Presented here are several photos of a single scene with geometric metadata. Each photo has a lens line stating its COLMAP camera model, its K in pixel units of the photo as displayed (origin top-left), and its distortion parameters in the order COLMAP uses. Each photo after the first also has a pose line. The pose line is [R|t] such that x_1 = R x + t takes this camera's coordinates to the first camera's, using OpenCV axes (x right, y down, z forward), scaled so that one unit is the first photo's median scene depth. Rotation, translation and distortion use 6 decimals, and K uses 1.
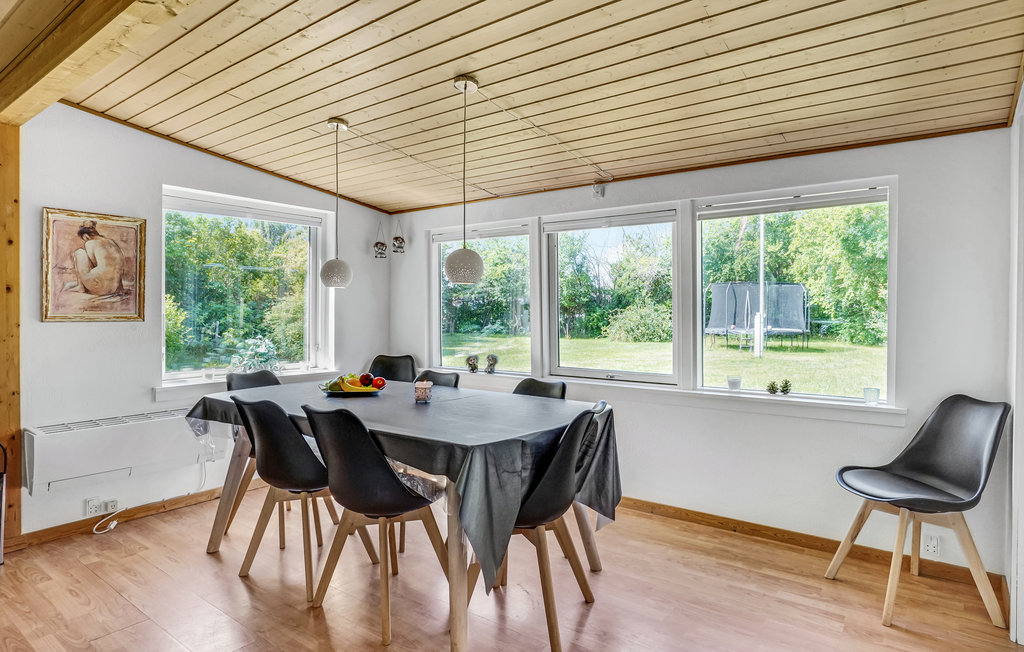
lens RADIAL K [[586.6, 0, 514.2], [0, 586.6, 305.1], [0, 0, 1]] dist [-0.041669, 0.001134]
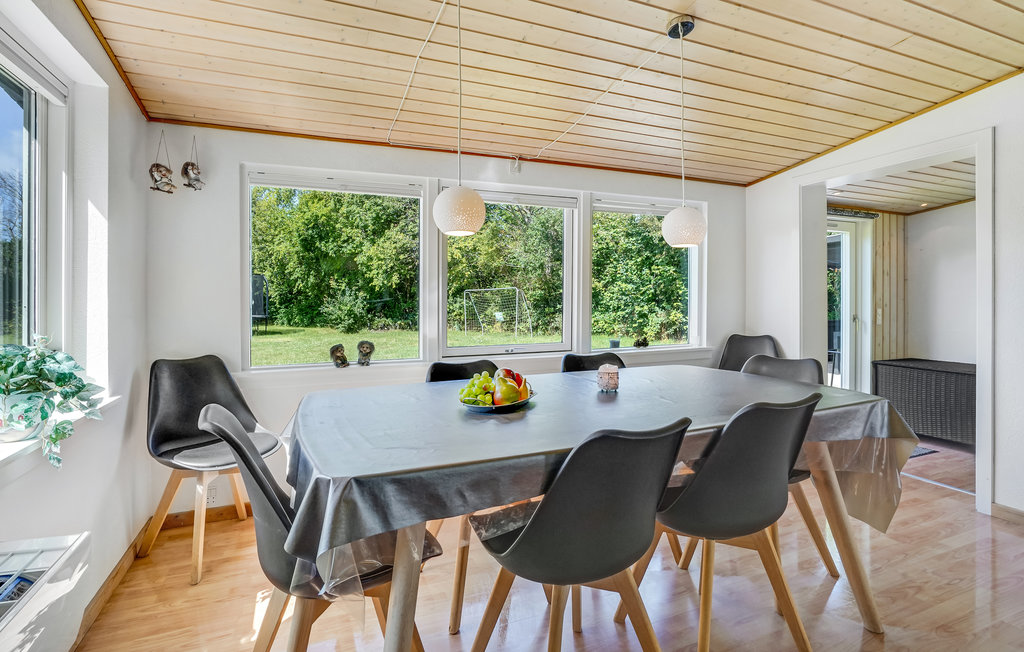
lens RADIAL K [[498.7, 0, 509.5], [0, 498.7, 294.8], [0, 0, 1]] dist [-0.001478, -0.000125]
pose [[0.517732, 0.002146, 0.855540, -0.099142], [-0.000524, 0.999997, -0.002191, 0.004492], [-0.855543, 0.000687, 0.517732, 0.094931]]
